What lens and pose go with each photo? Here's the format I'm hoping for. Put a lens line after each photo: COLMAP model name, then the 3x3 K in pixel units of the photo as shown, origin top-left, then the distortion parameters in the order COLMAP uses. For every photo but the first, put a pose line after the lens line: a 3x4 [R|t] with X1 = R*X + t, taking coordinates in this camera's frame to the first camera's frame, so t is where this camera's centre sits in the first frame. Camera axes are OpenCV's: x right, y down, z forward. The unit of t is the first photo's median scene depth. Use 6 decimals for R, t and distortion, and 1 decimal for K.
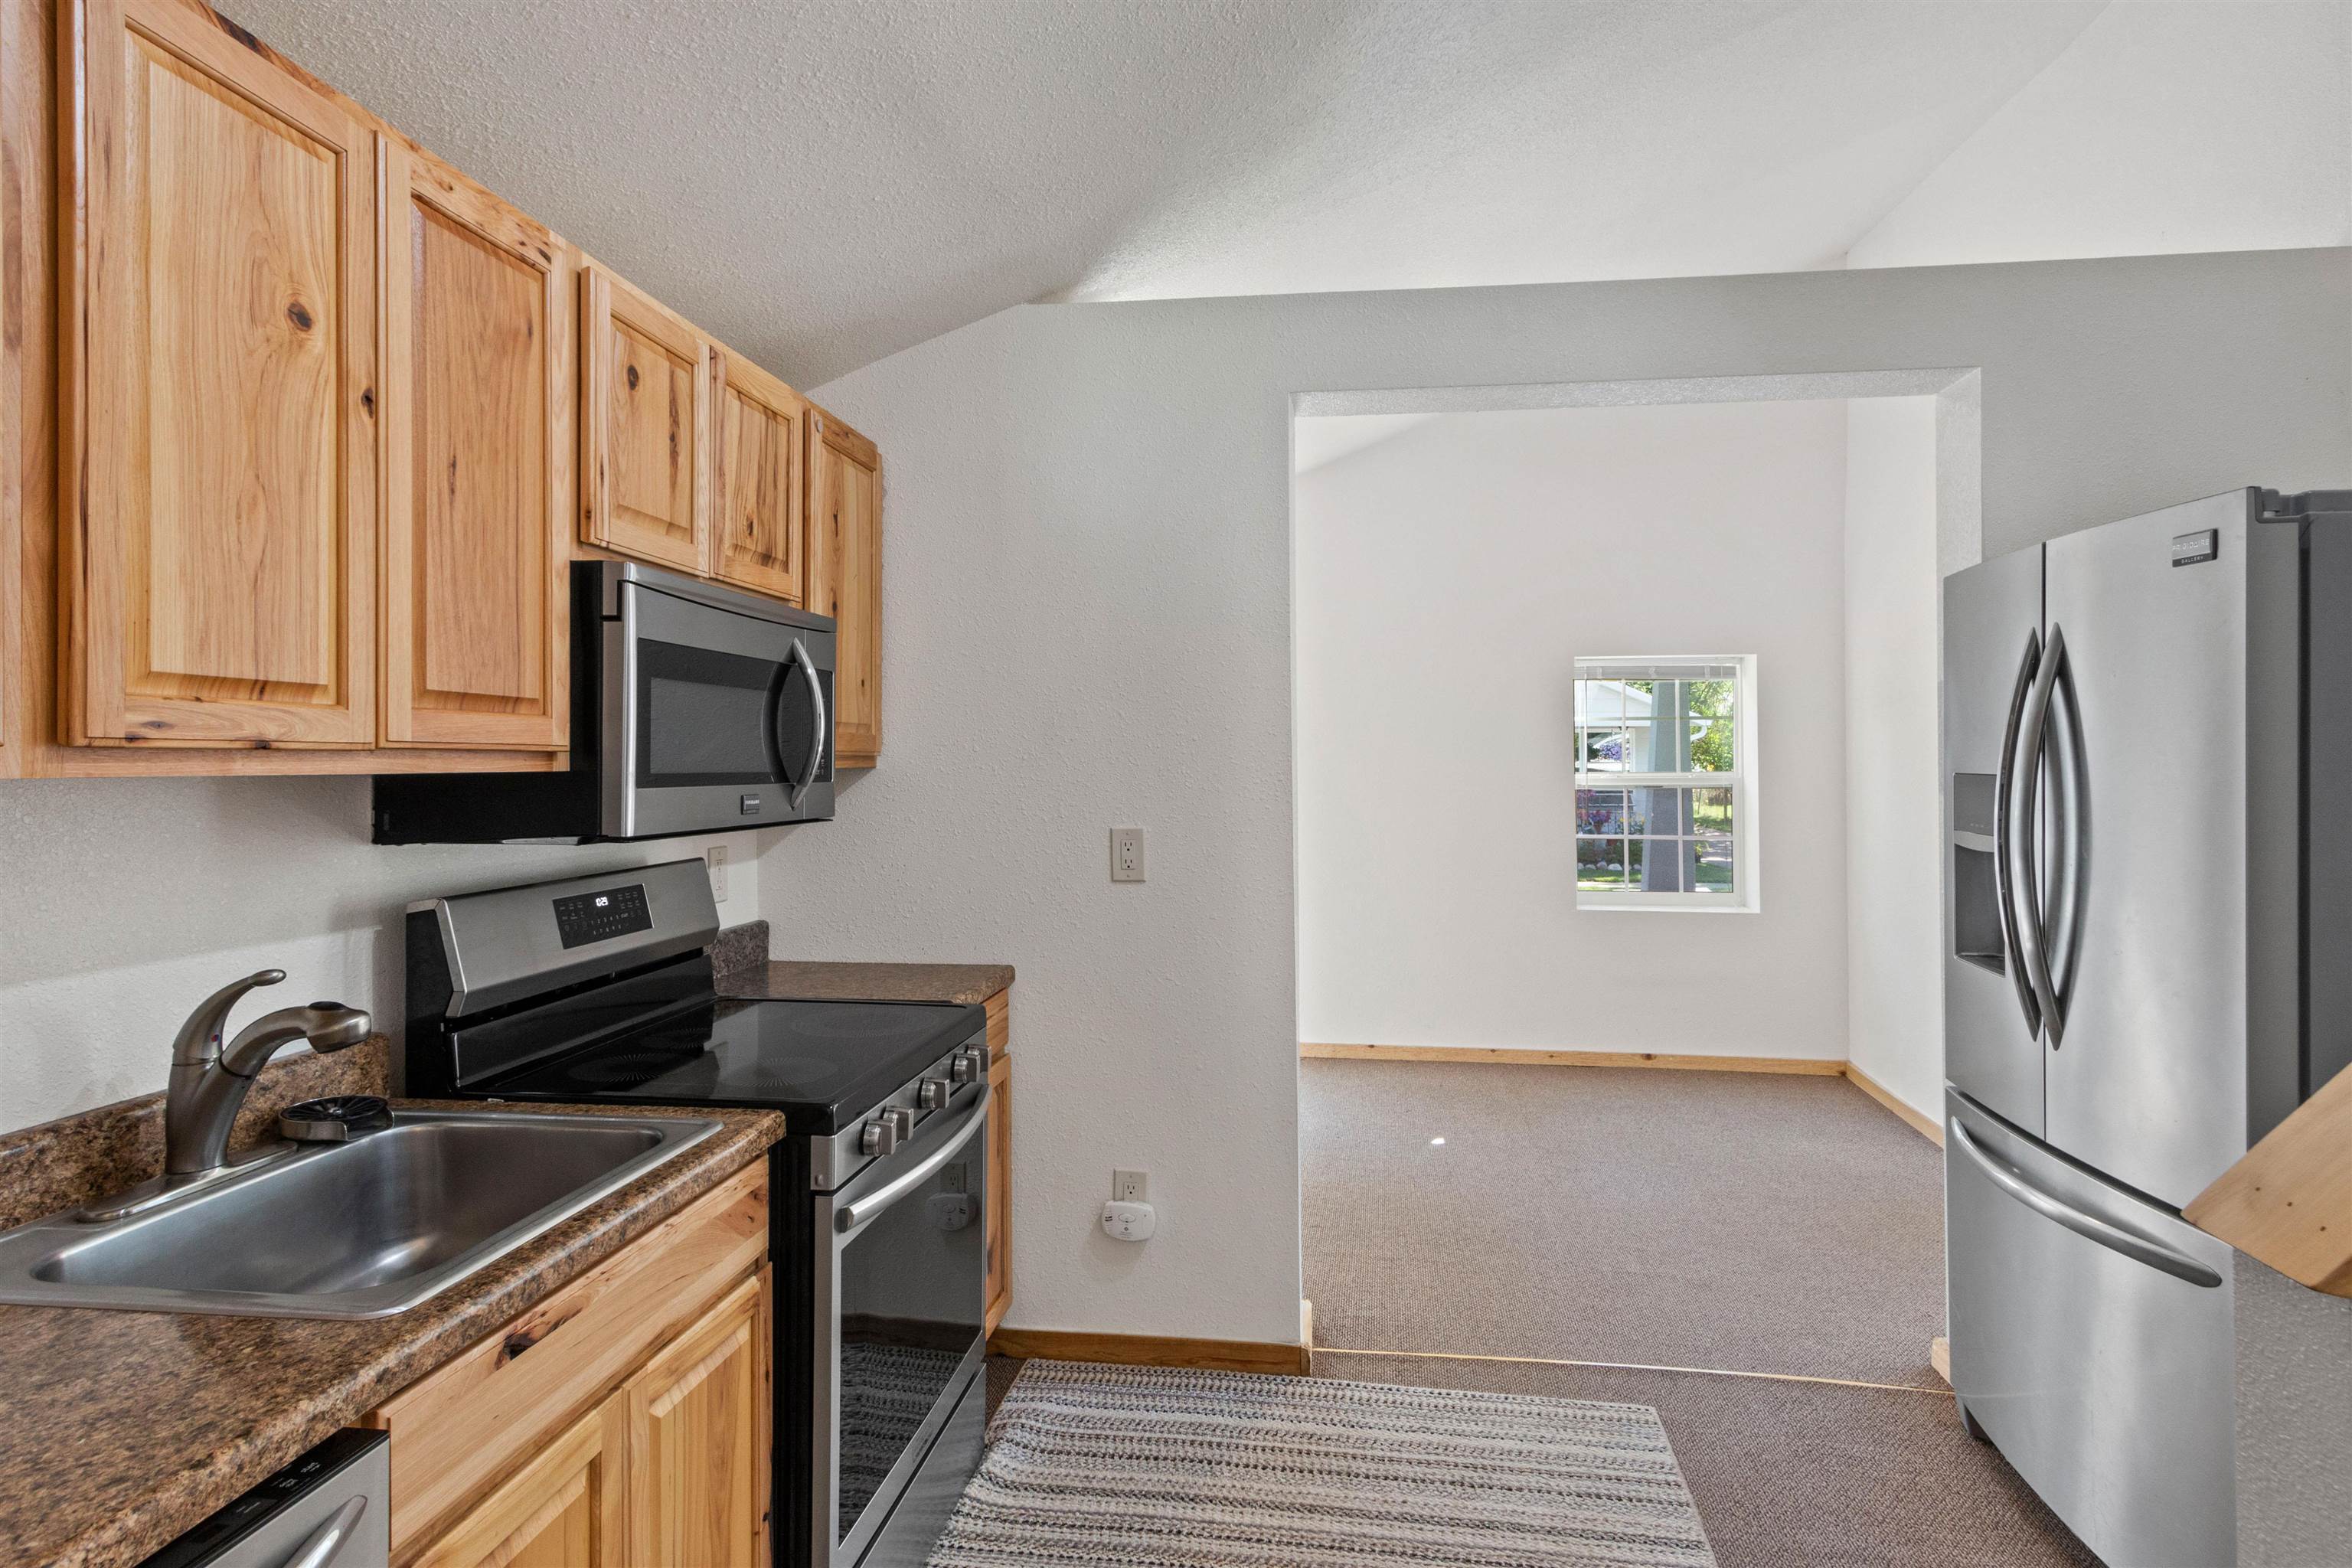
lens RADIAL K [[1290.9, 0, 1184.2], [0, 1290.9, 746.6], [0, 0, 1]] dist [0.024916, 0.000332]
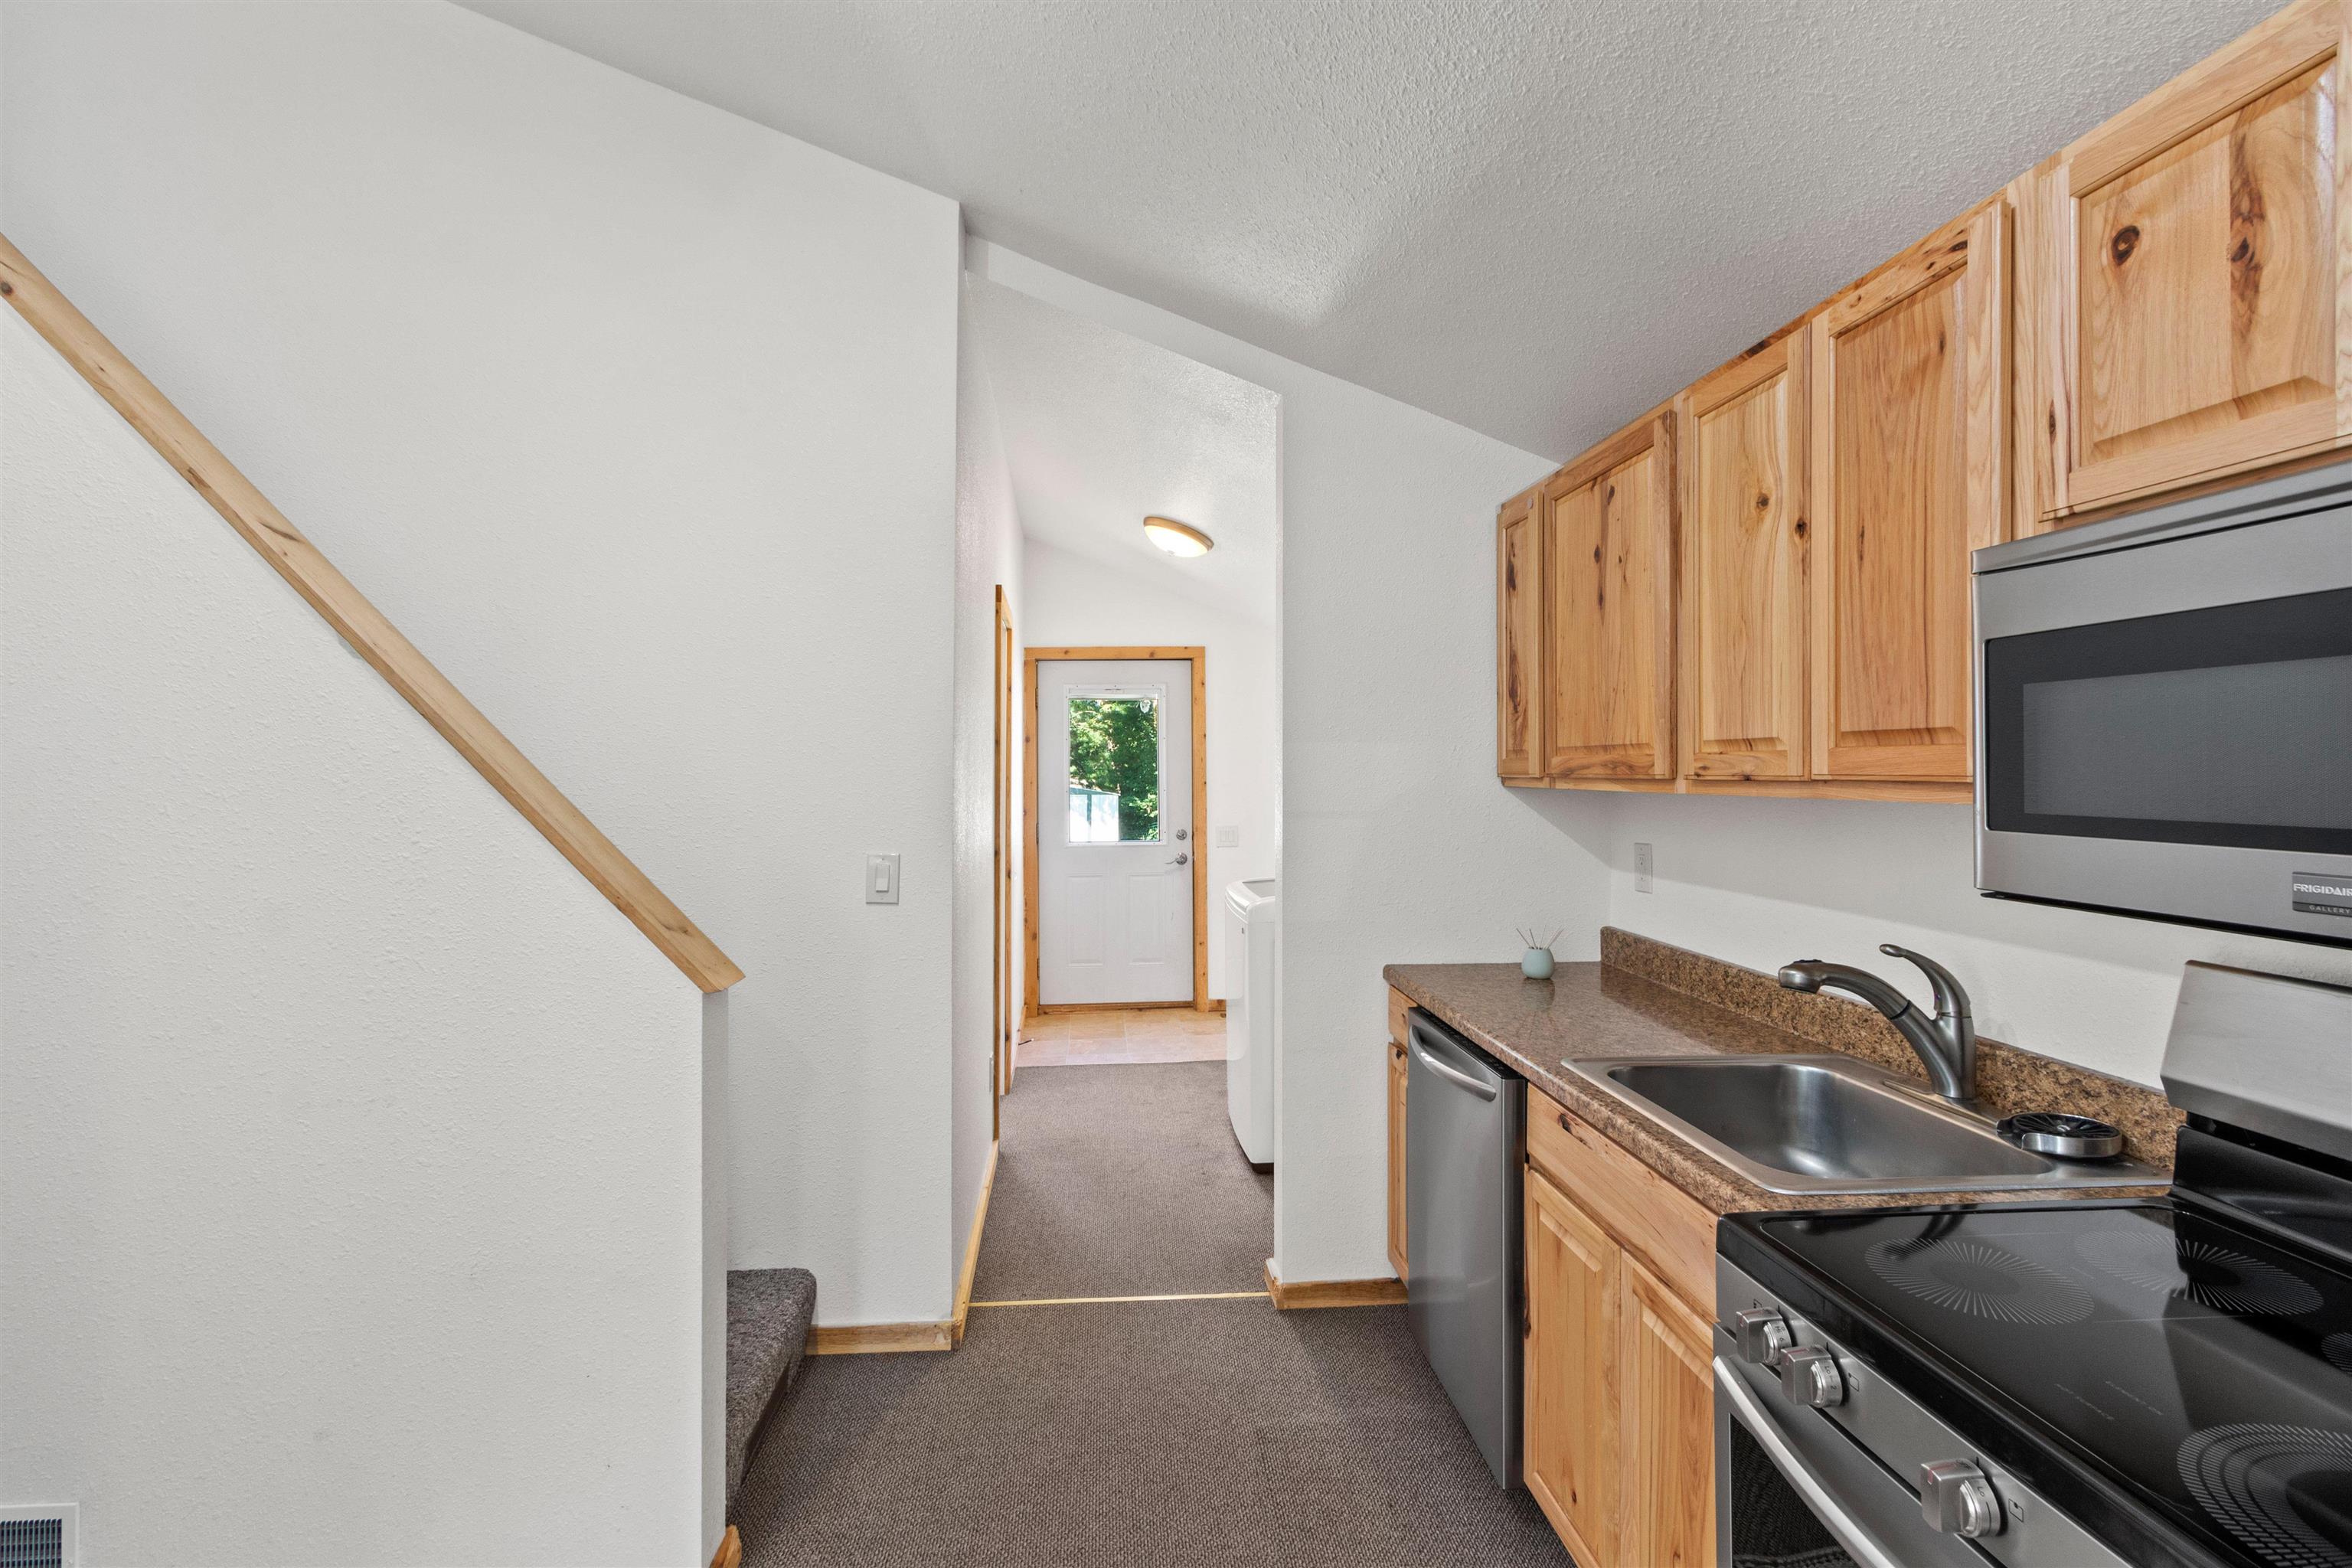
lens RADIAL K [[1110.9, 0, 1173.6], [0, 1110.9, 762.7], [0, 0, 1]] dist [0.011582, -0.001377]
pose [[-0.976832, -0.001538, -0.214001, 0.159920], [0.002140, 0.999854, -0.016952, 0.001134], [0.213996, -0.017017, -0.976686, 1.182999]]
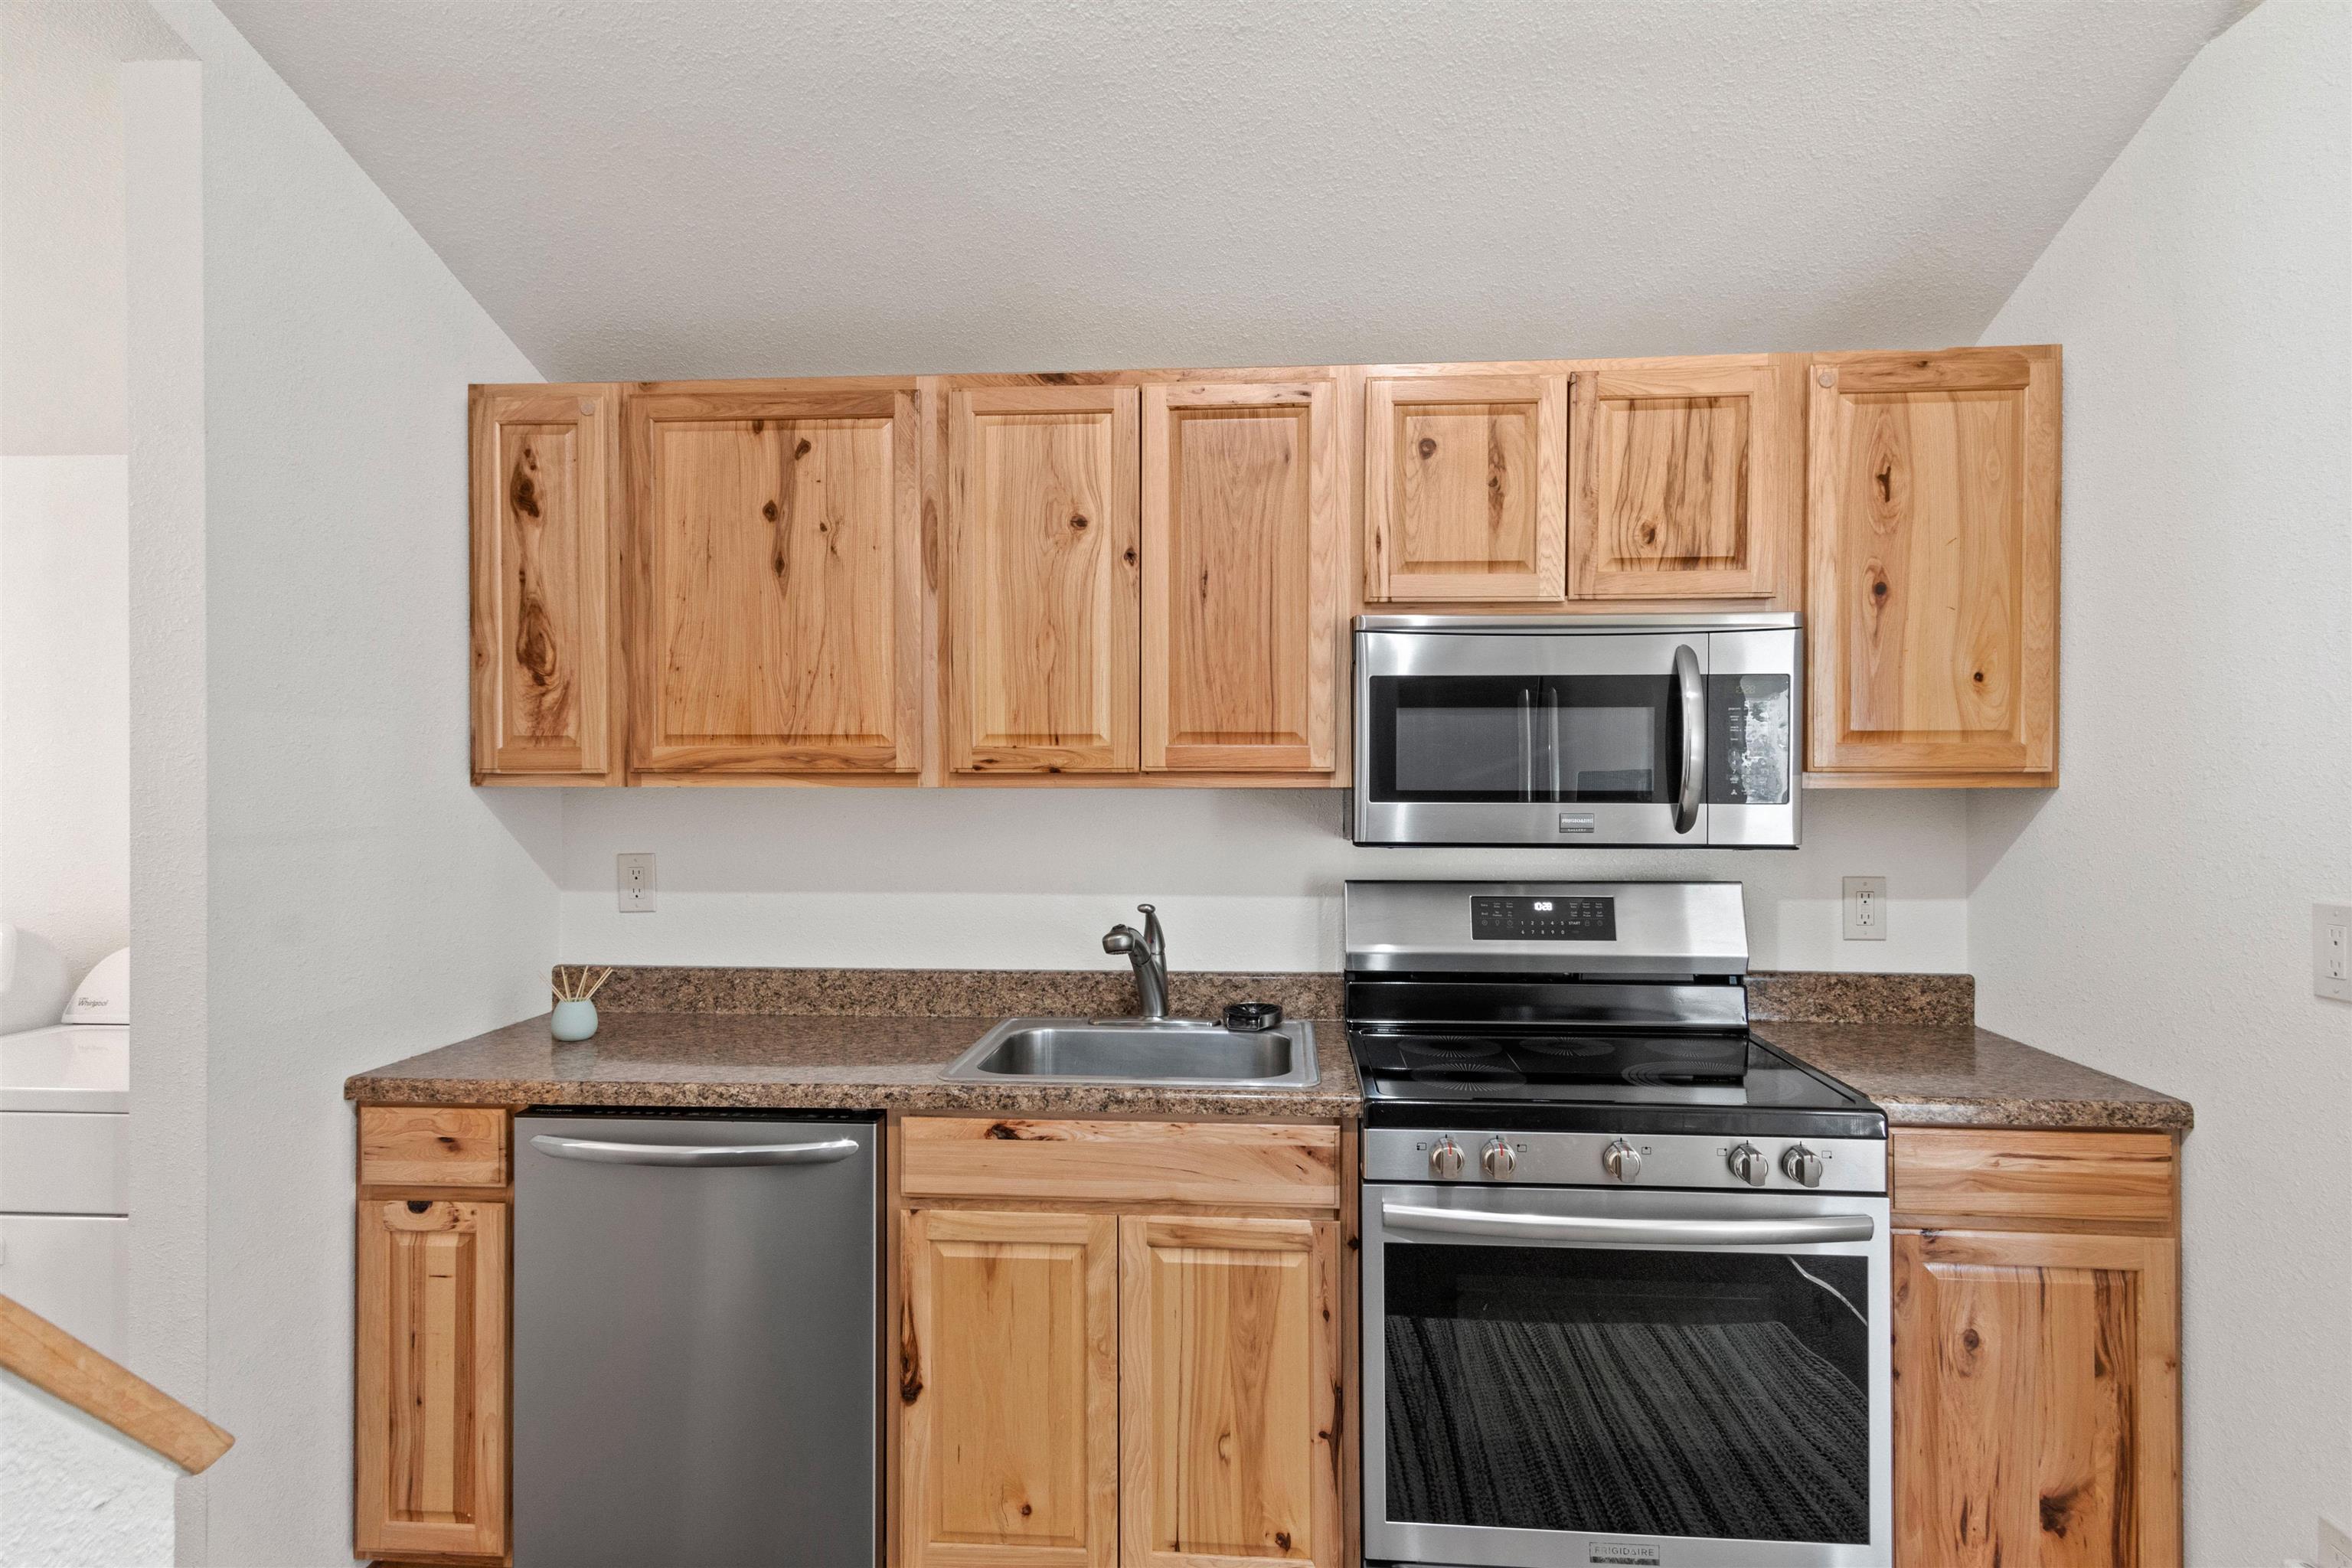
lens RADIAL K [[1290.9, 0, 1182.1], [0, 1290.9, 771.3], [0, 0, 1]] dist [0.024916, 0.000332]
pose [[0.066706, -0.004660, -0.997762, 0.573140], [0.010828, 0.999934, -0.003946, 0.005072], [0.997714, -0.010540, 0.066752, 0.564318]]
